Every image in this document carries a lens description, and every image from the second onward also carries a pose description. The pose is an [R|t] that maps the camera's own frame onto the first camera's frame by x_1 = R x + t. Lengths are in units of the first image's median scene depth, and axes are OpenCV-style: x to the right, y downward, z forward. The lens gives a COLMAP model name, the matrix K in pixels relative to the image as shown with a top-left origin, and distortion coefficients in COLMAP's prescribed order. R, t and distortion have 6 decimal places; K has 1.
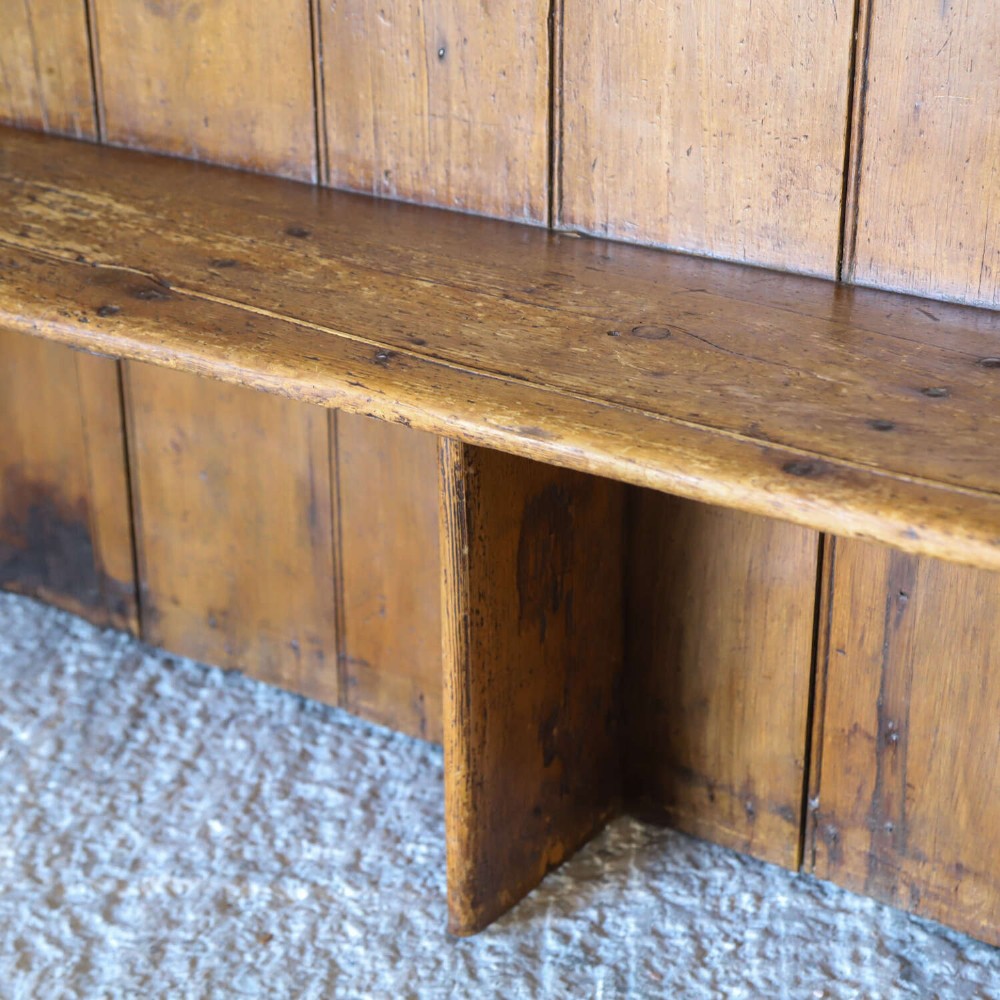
lens RADIAL K [[2010.2, 0, 494.9], [0, 2010.2, 511.1], [0, 0, 1]] dist [0.139049, 0.000000]
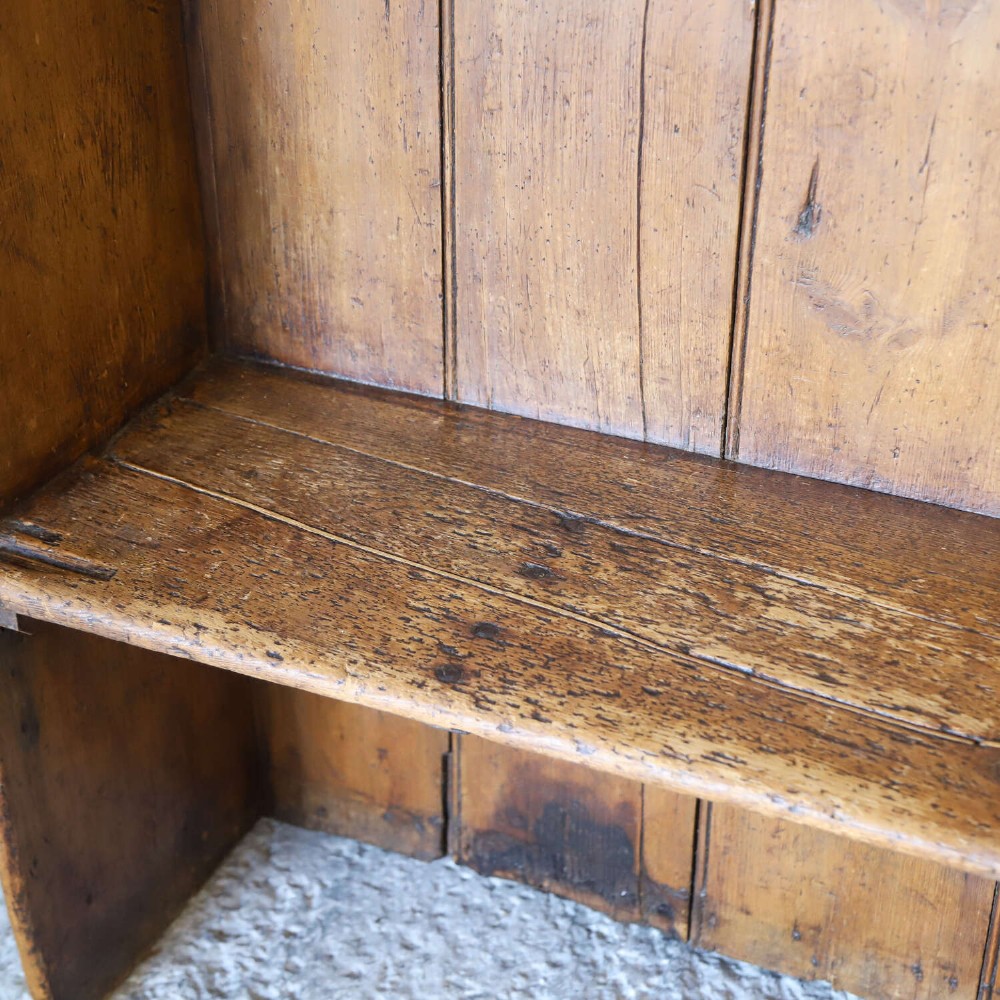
lens RADIAL K [[1847.7, 0, 496.9], [0, 1847.7, 495.1], [0, 0, 1]] dist [0.084580, 0.000000]
pose [[0.984755, -0.084749, 0.151903, -0.409996], [0.065501, 0.989671, 0.127520, -0.273076], [-0.161141, -0.115626, 0.980135, 0.248474]]
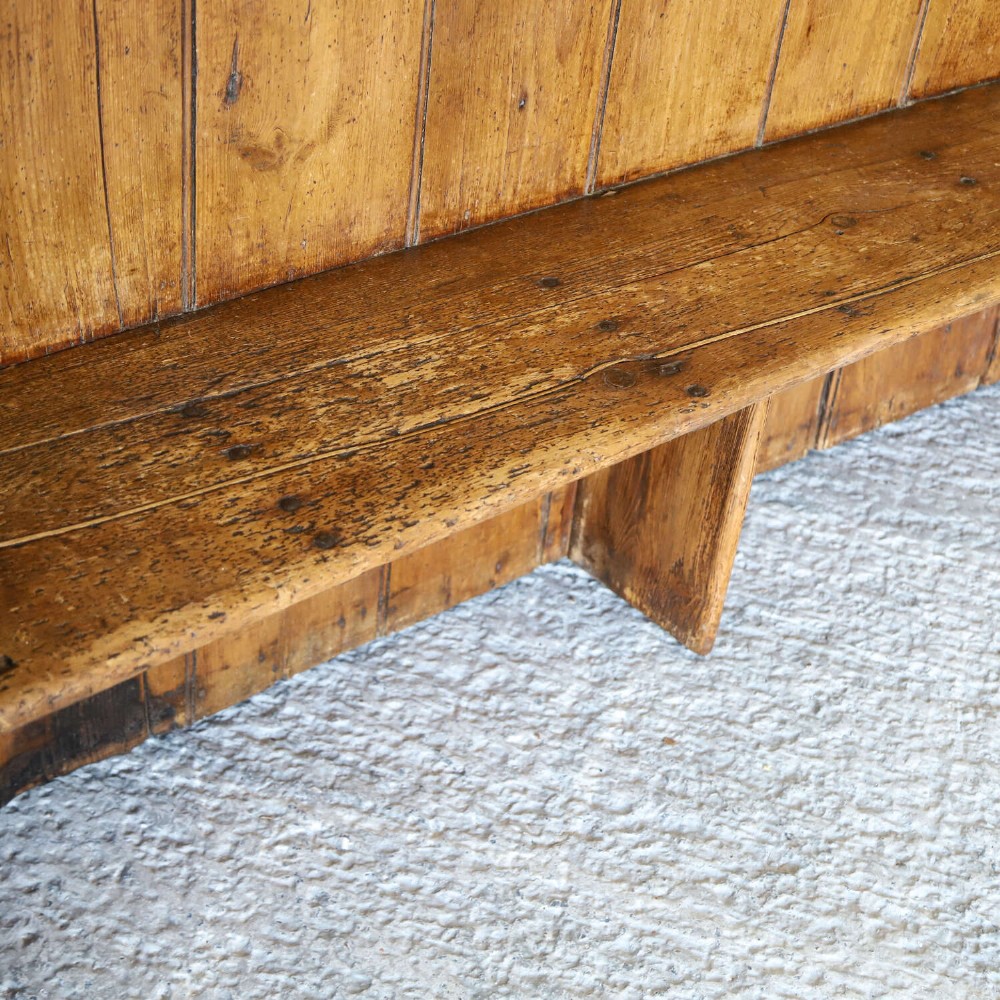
lens RADIAL K [[1847.7, 0, 497.4], [0, 1847.7, 503.9], [0, 0, 1]] dist [0.084580, 0.000000]
pose [[0.258553, -0.543139, 0.798843, -0.935696], [0.285743, 0.832957, 0.473850, -0.492467], [-0.922768, 0.105749, 0.370561, 0.535194]]
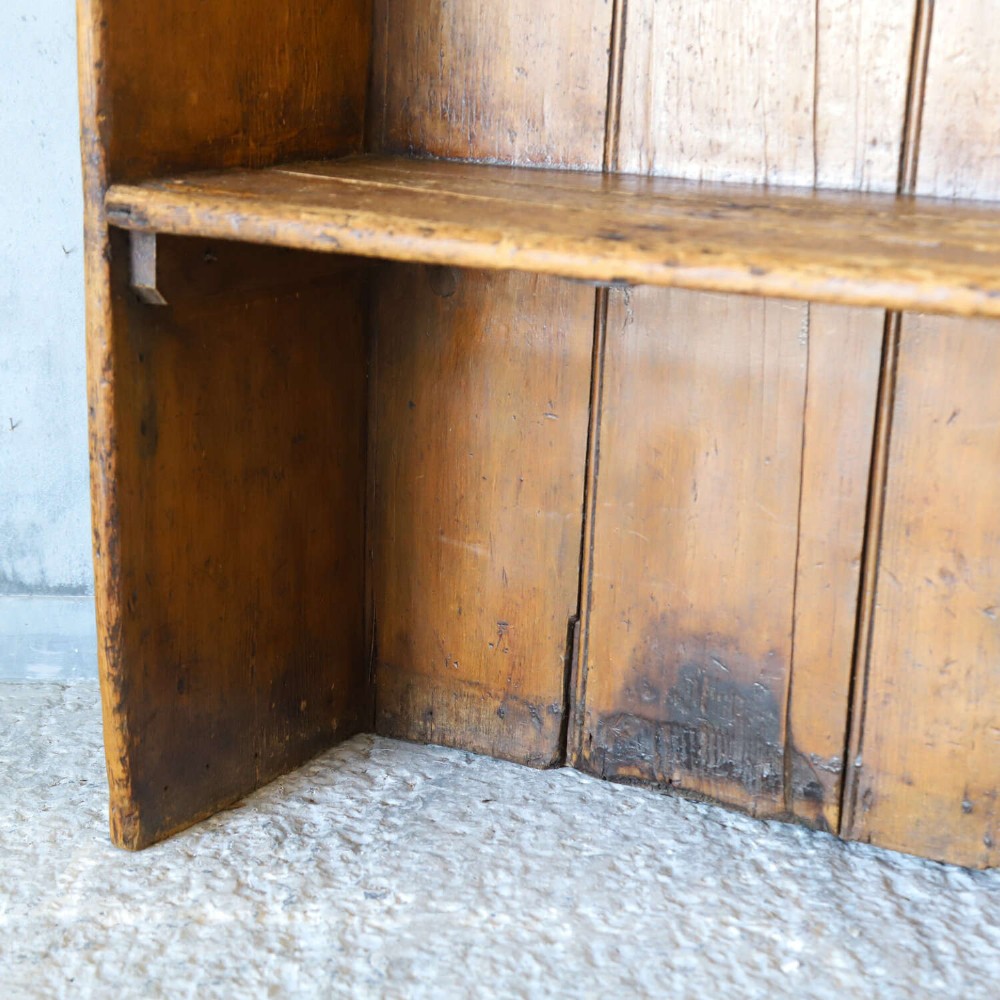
lens RADIAL K [[1925.7, 0, 445.8], [0, 1925.7, 517.7], [0, 0, 1]] dist [0.083957, 0.000000]
pose [[0.995846, 0.020118, 0.088802, -0.443325], [-0.005170, 0.986206, -0.165443, 0.075860], [-0.090906, 0.164296, 0.982213, 0.275864]]
